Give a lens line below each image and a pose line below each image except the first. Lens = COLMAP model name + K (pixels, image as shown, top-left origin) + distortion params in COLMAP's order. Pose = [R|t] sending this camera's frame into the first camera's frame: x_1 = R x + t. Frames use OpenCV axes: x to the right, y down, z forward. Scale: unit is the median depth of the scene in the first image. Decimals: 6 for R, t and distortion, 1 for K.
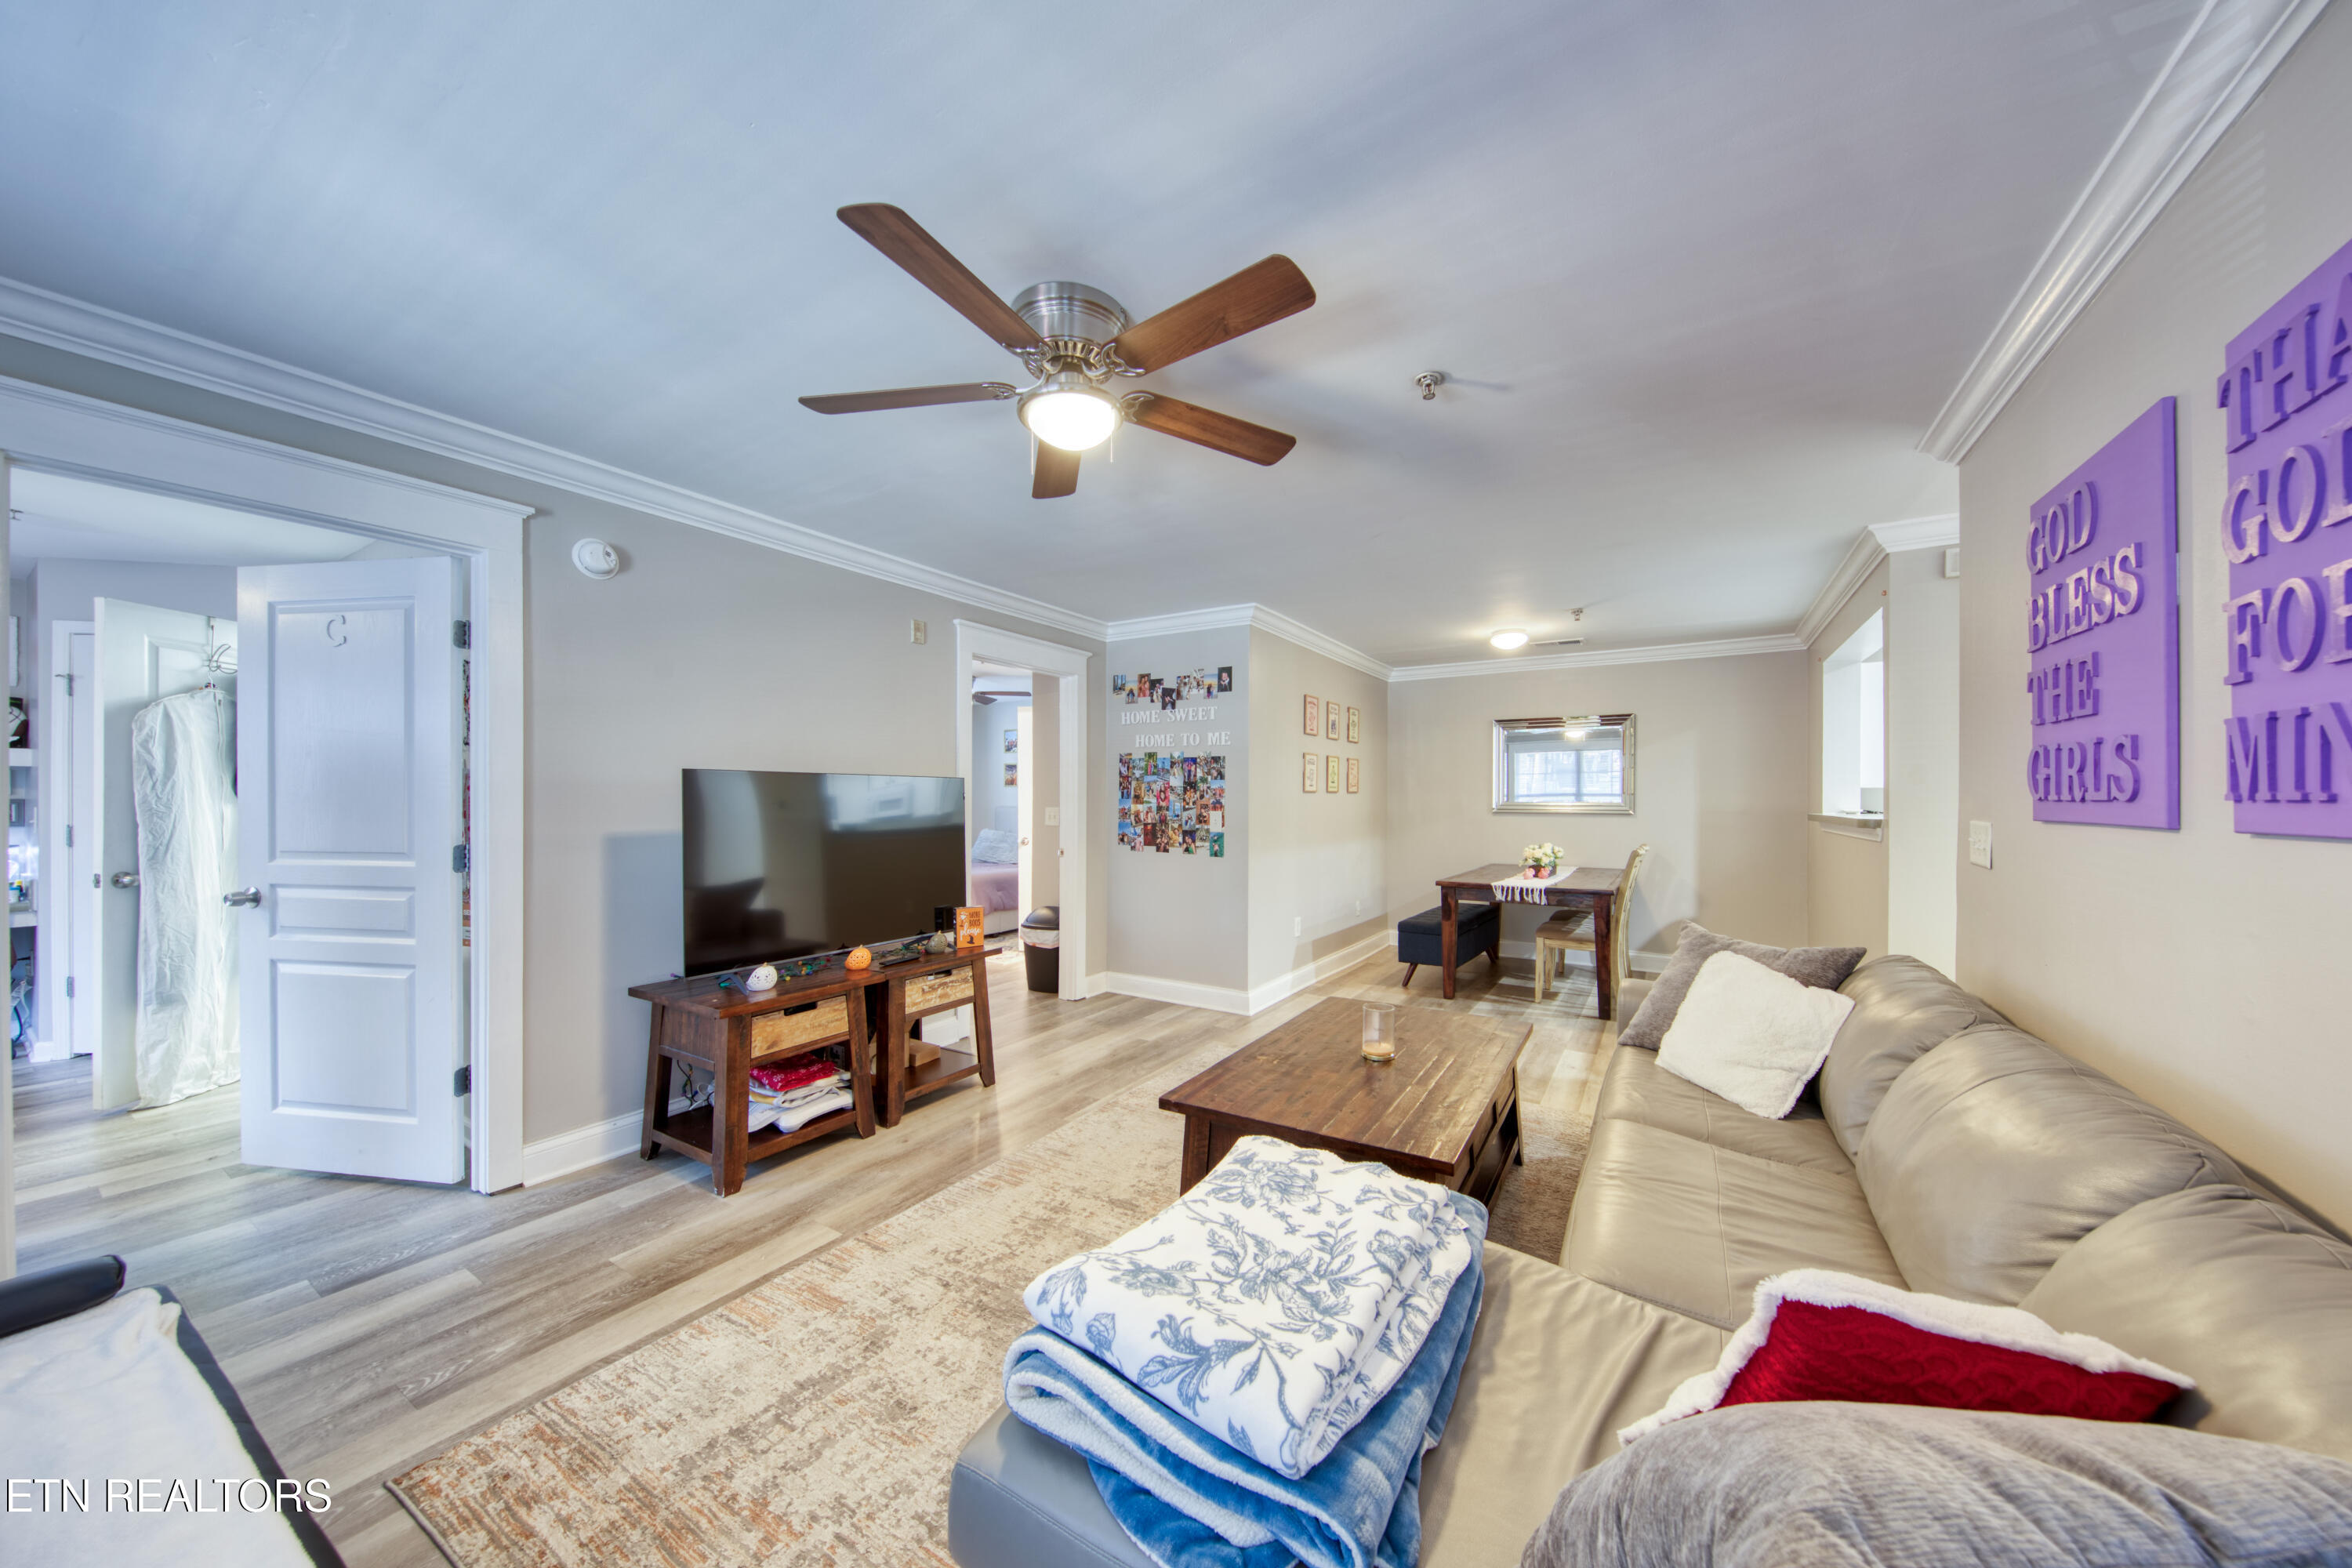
lens RADIAL K [[791.5, 0, 1170.9], [0, 791.5, 794.9], [0, 0, 1]] dist [0.001759, -0.002746]
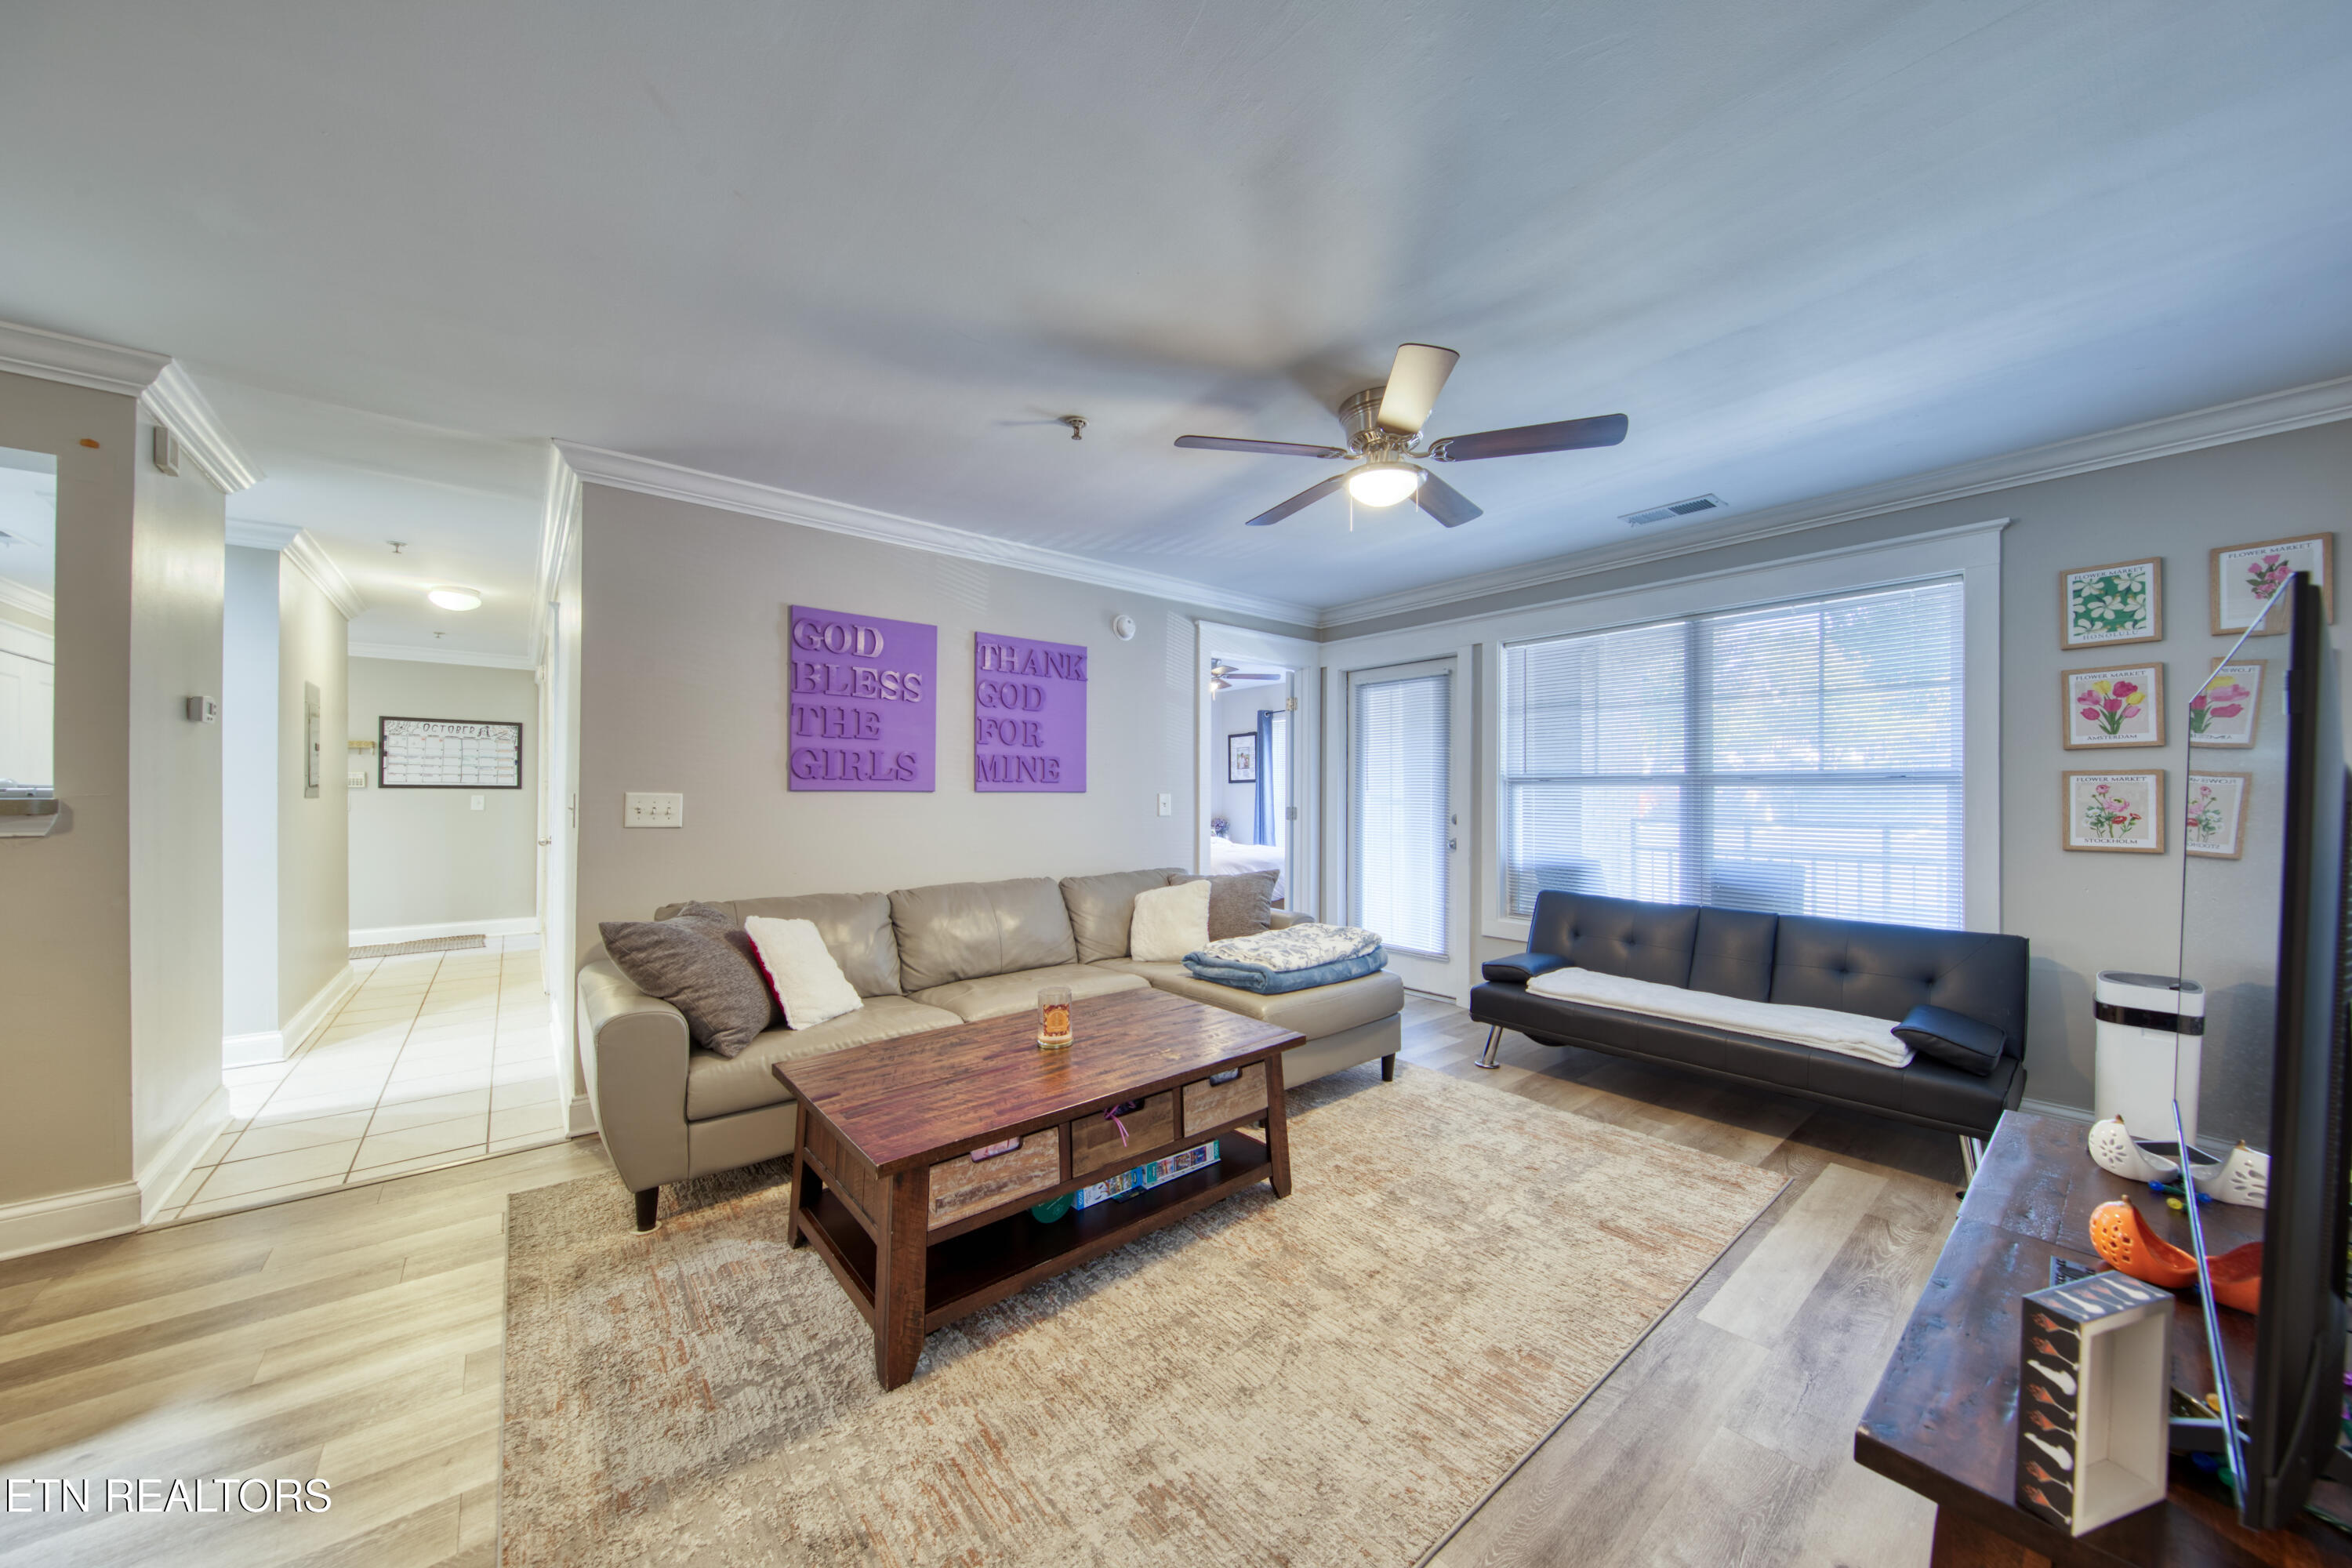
lens RADIAL K [[791.5, 0, 1170.9], [0, 791.5, 794.9], [0, 0, 1]] dist [0.001759, -0.002746]
pose [[-0.950273, 0.001957, 0.311412, -0.224541], [-0.000667, 0.999965, -0.008321, 0.060082], [-0.311417, -0.008115, -0.950239, 2.581503]]
